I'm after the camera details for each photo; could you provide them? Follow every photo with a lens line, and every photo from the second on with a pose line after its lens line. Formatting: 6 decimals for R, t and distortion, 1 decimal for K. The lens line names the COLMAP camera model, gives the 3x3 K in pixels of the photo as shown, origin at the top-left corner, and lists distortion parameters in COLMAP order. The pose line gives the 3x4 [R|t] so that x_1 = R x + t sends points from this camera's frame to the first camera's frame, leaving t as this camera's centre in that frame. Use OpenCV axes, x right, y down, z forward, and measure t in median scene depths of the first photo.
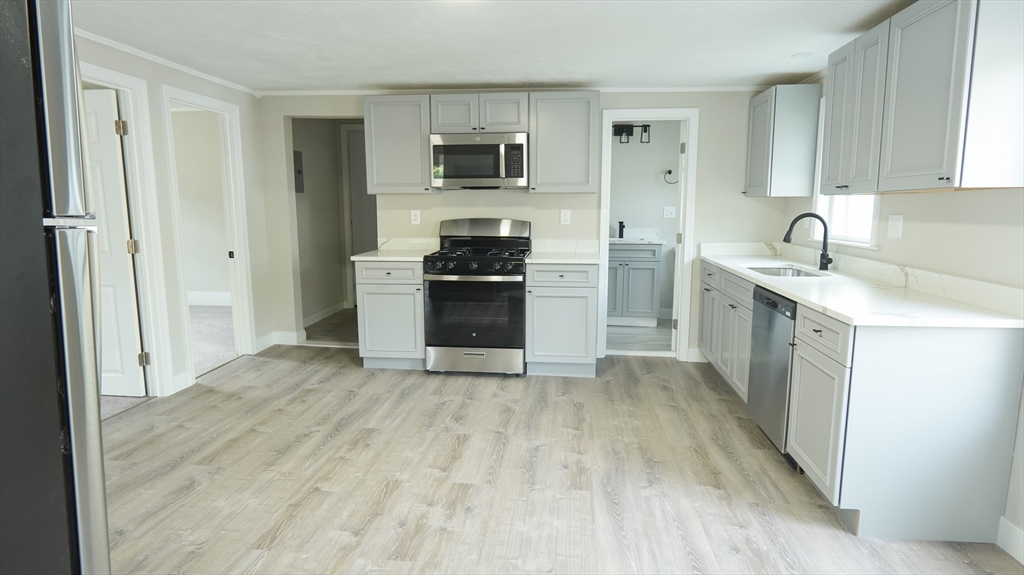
lens RADIAL K [[568.3, 0, 506.3], [0, 568.3, 287.9], [0, 0, 1]] dist [-0.003100, -0.000711]
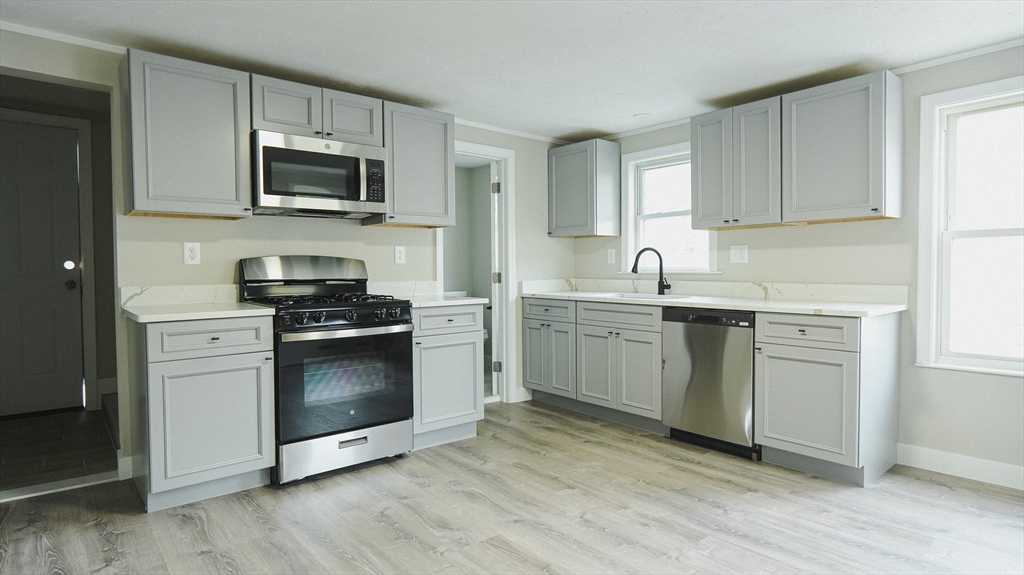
lens RADIAL K [[568.3, 0, 508.7], [0, 568.3, 281.9], [0, 0, 1]] dist [-0.003100, -0.000711]
pose [[0.680444, -0.022793, 0.732446, -0.500304], [0.112460, 0.990924, -0.073639, -0.006401], [-0.724120, 0.132478, 0.676831, 0.397836]]
